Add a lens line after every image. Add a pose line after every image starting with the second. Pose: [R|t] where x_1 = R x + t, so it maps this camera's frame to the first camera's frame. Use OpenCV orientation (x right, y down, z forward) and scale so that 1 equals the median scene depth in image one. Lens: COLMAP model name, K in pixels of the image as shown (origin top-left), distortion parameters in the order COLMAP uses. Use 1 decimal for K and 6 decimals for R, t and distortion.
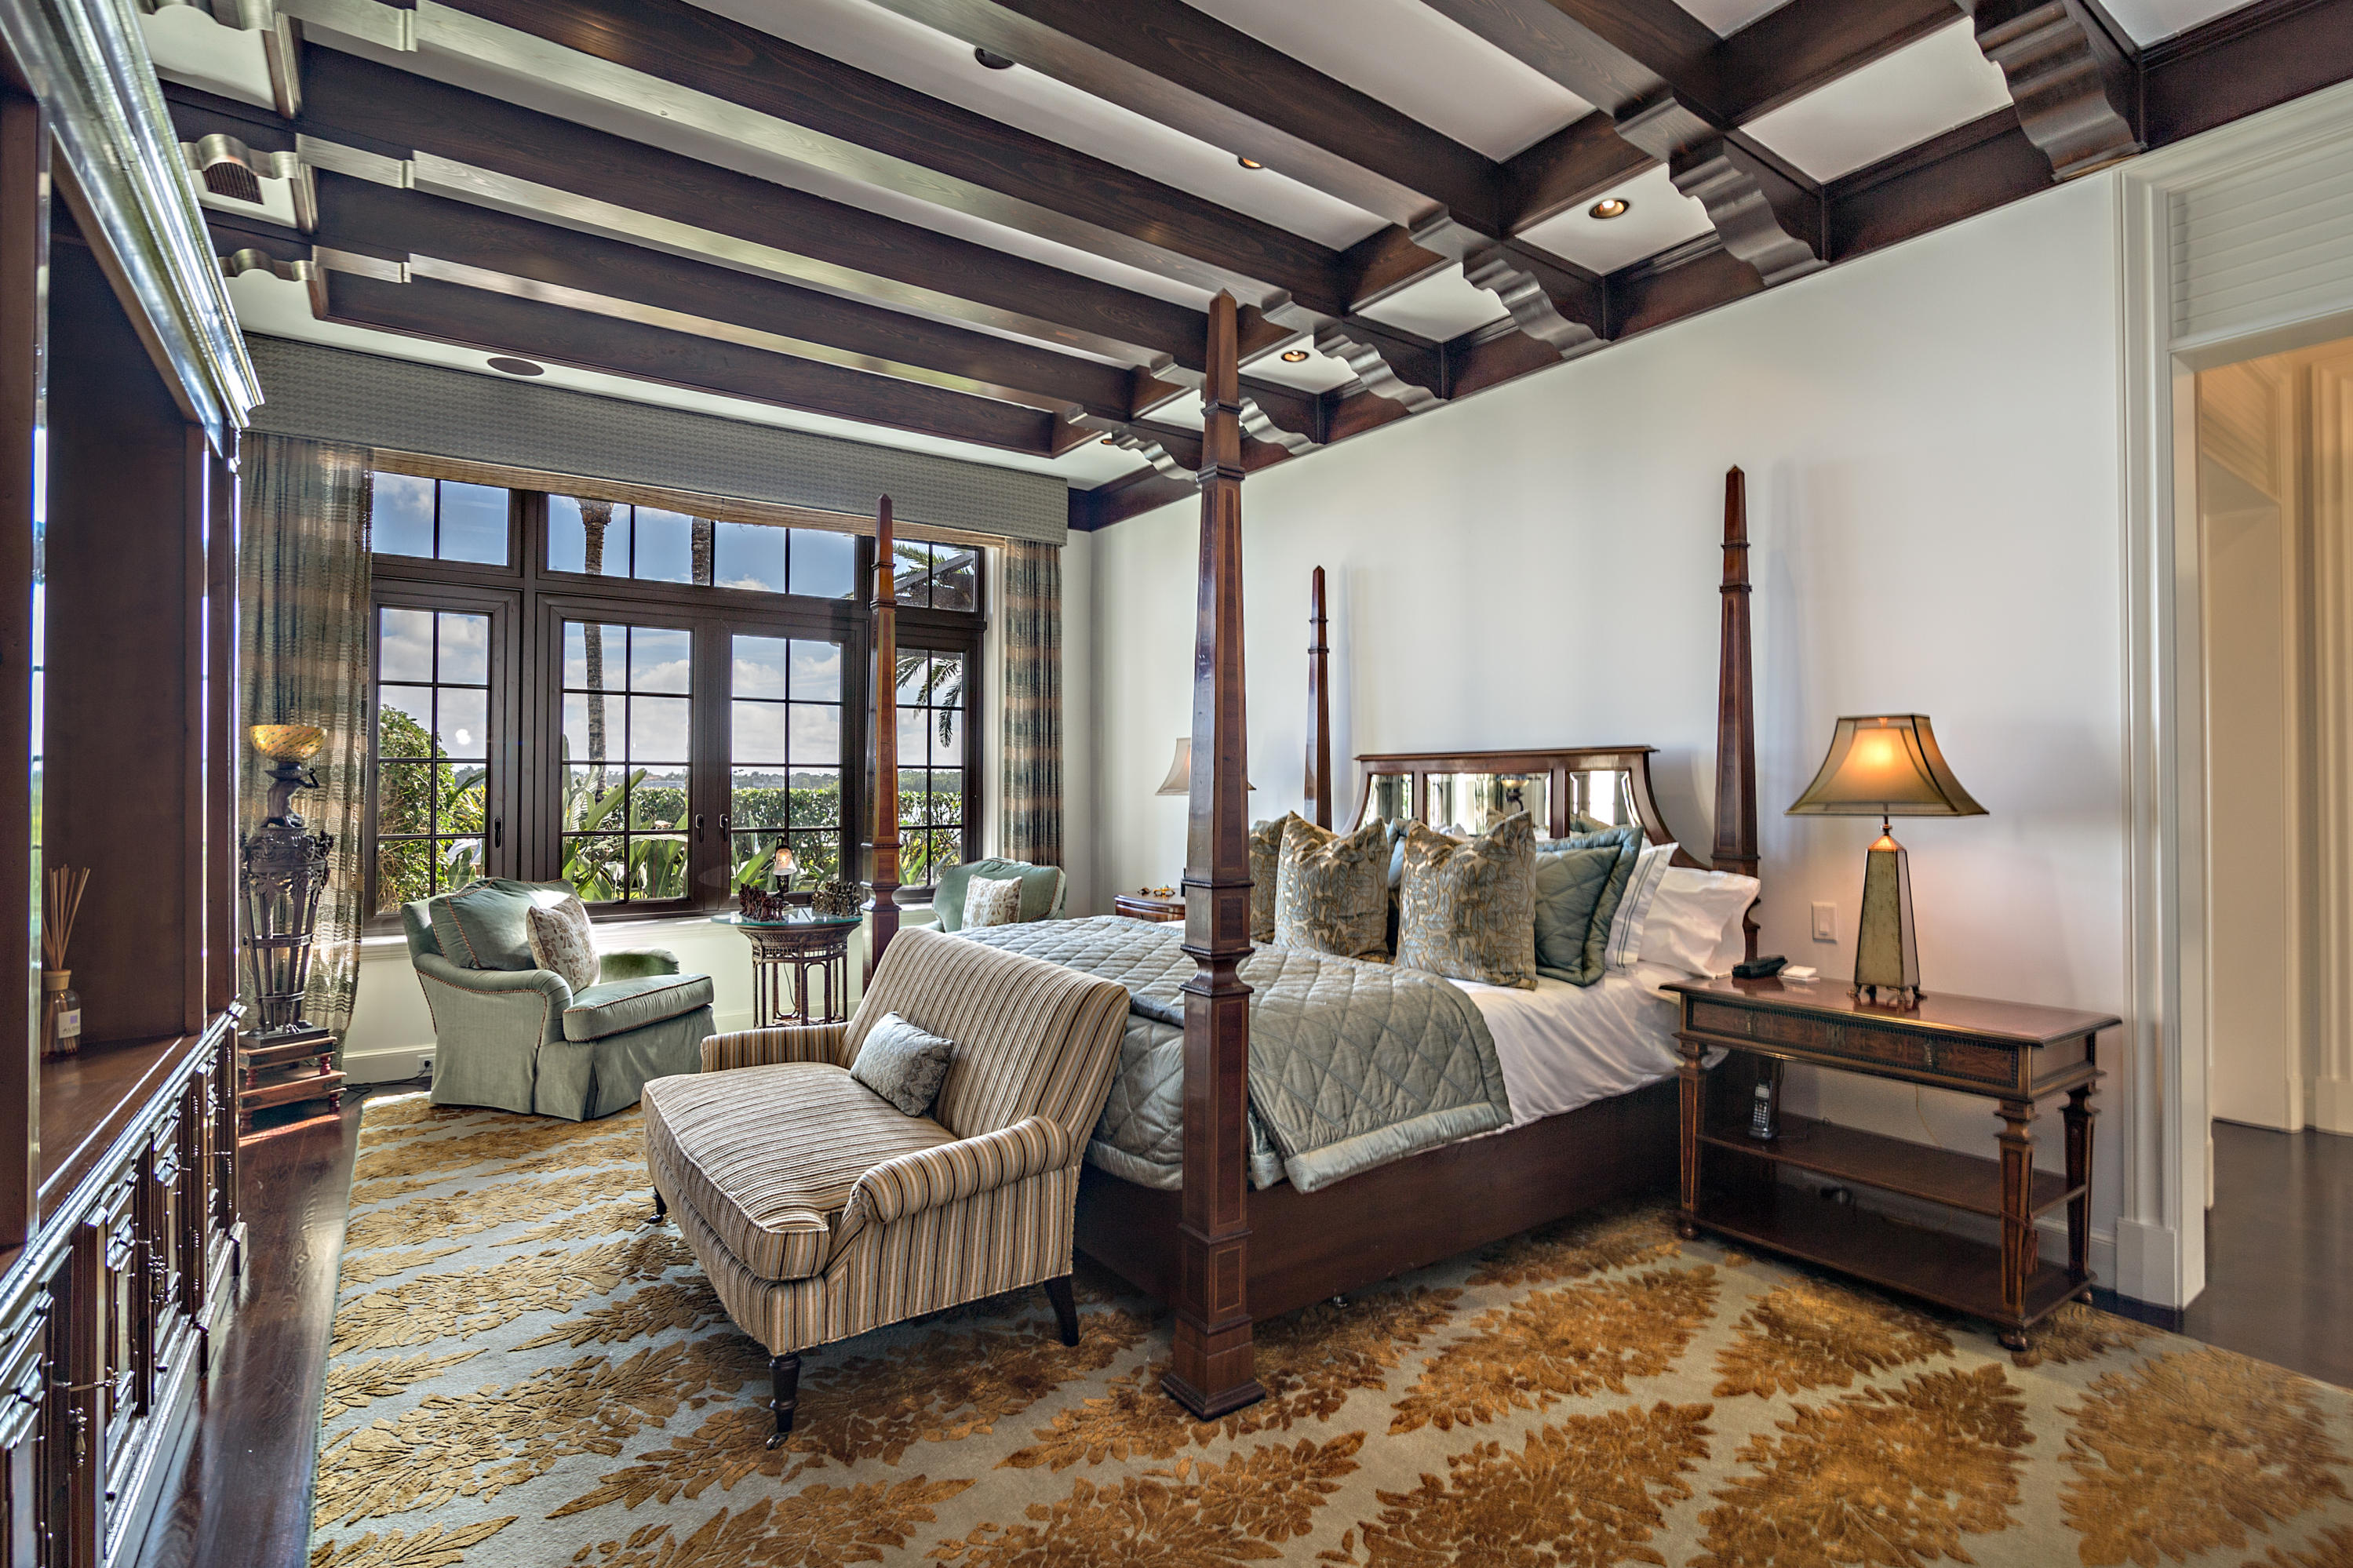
lens RADIAL K [[1121.0, 0, 1176.5], [0, 1121.0, 784.0], [0, 0, 1]] dist [-0.051636, -0.000057]
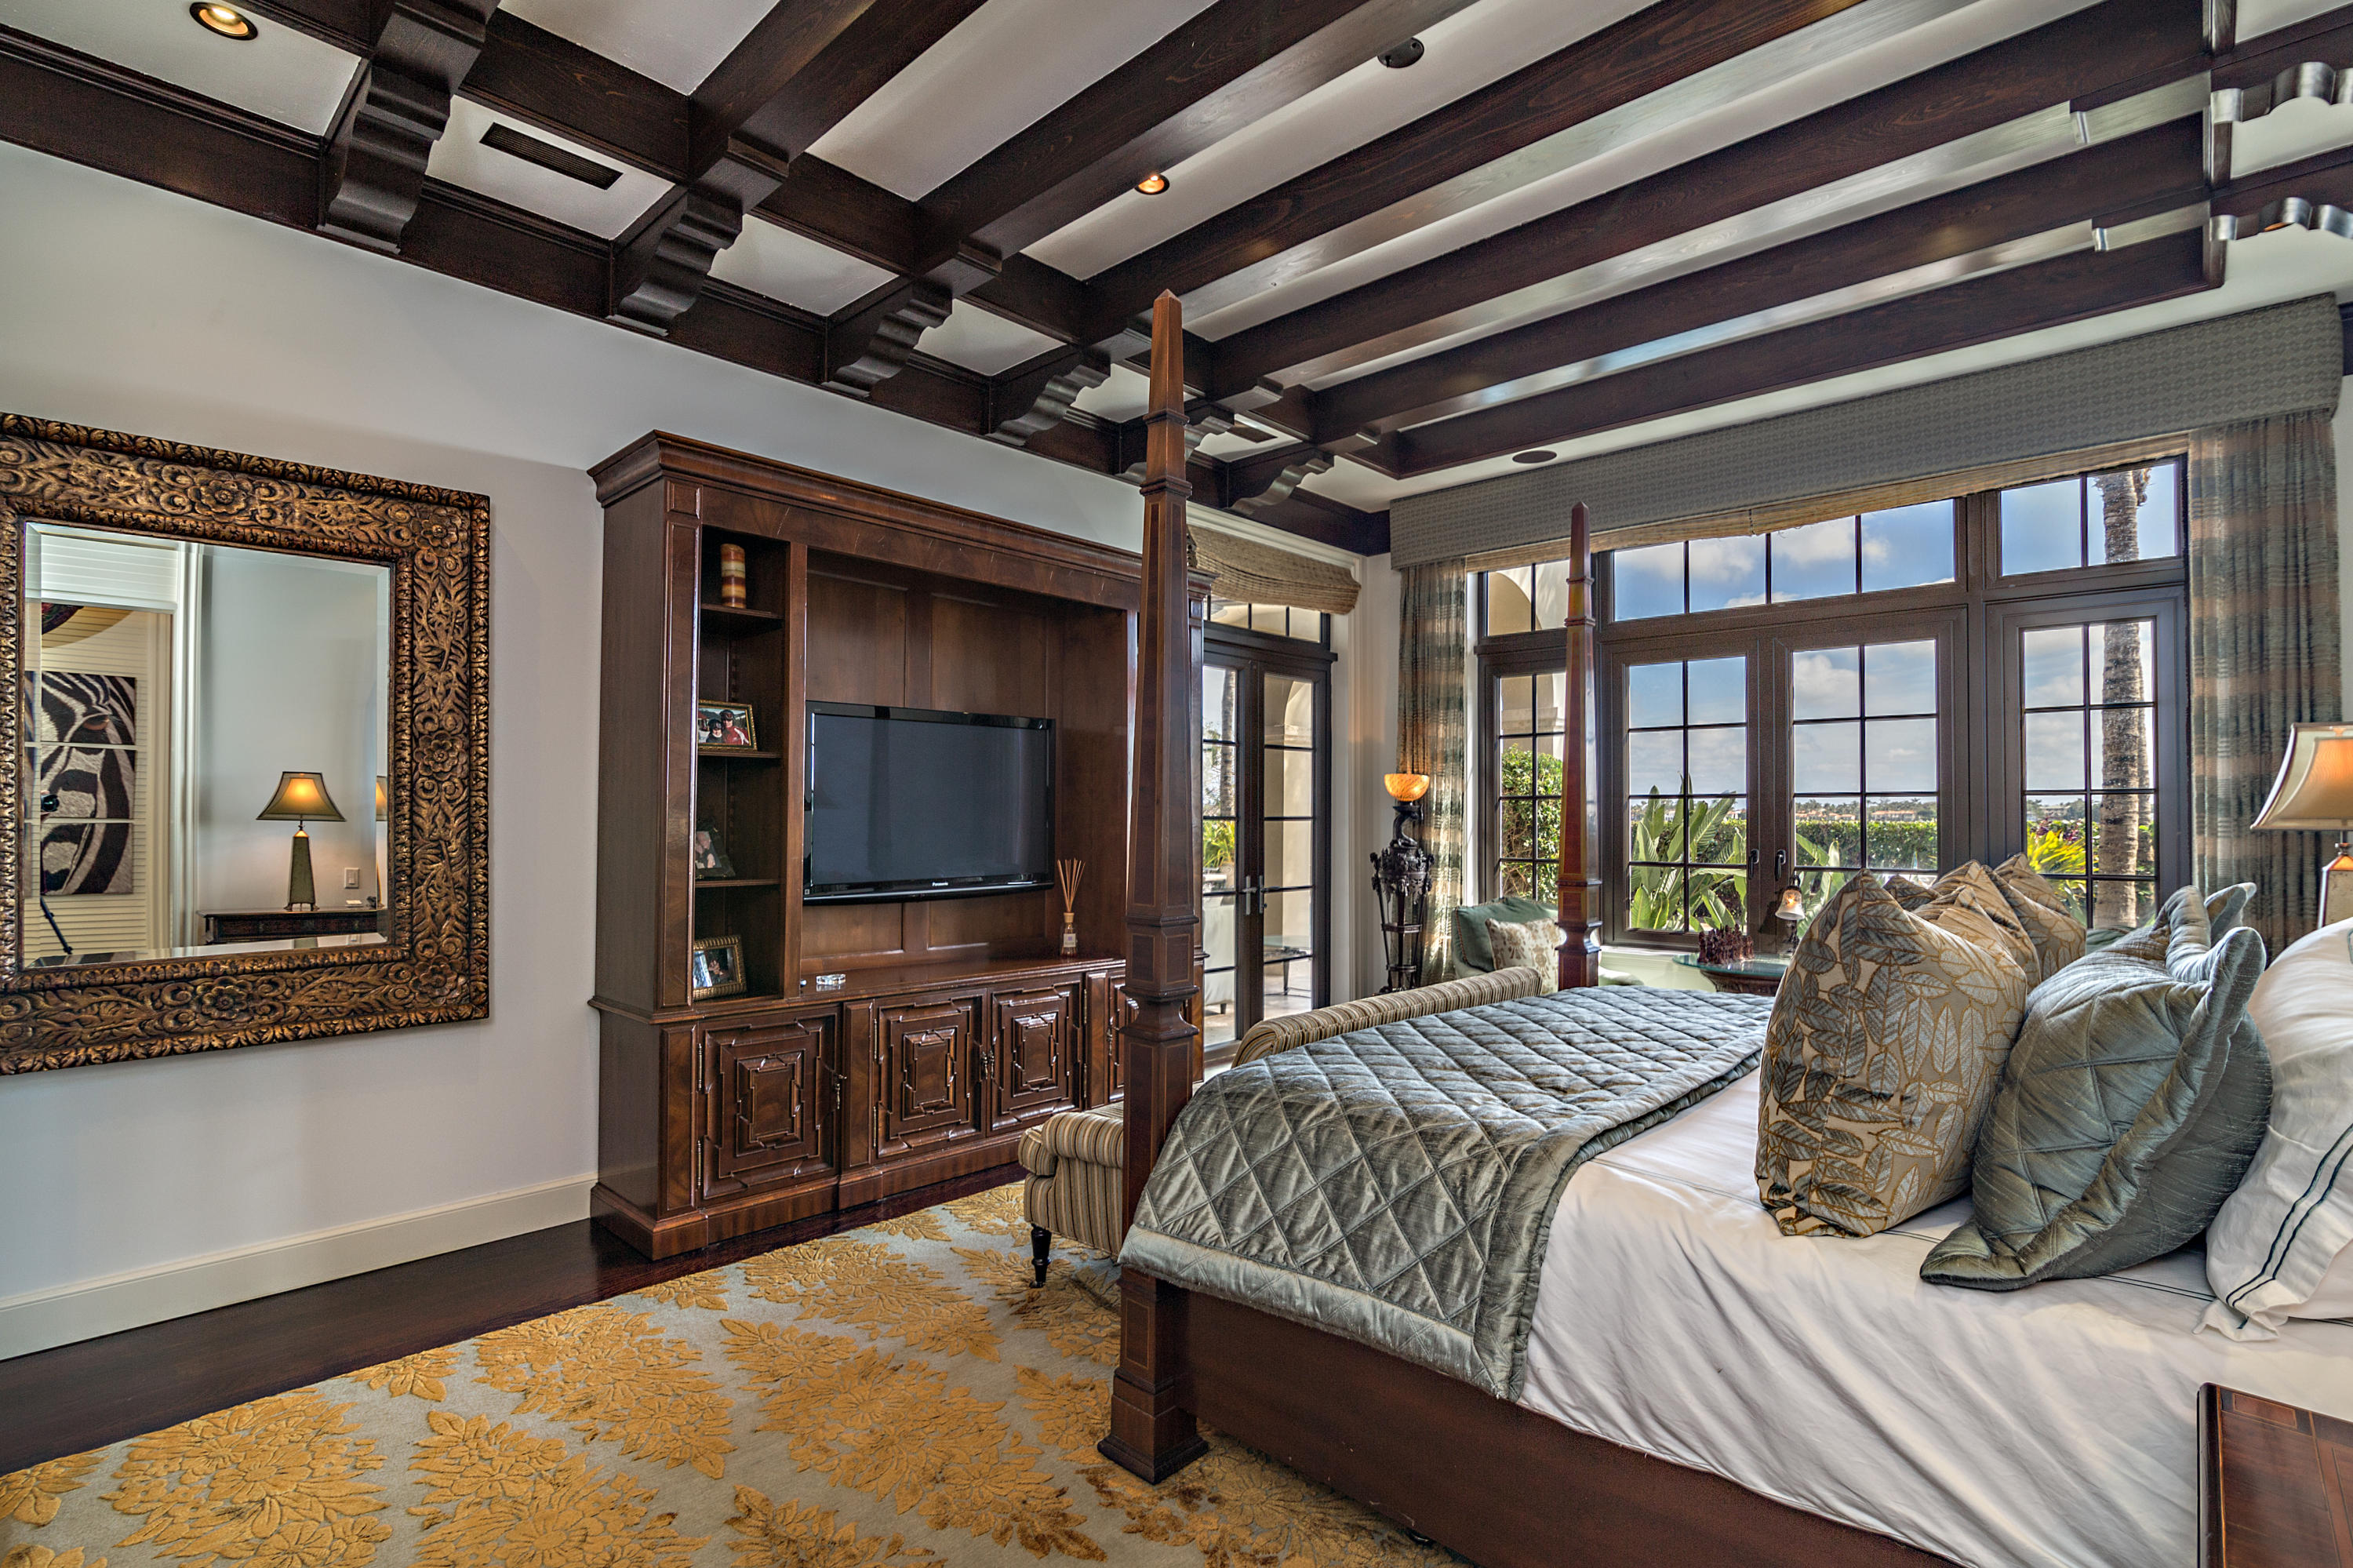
lens RADIAL K [[1098.3, 0, 1172.8], [0, 1098.3, 804.9], [0, 0, 1]] dist [0.024010, -0.000244]
pose [[0.201121, -0.013937, -0.979467, 0.400129], [0.005314, 0.999900, -0.013136, -0.000017], [0.979552, -0.002563, 0.201175, 0.335855]]
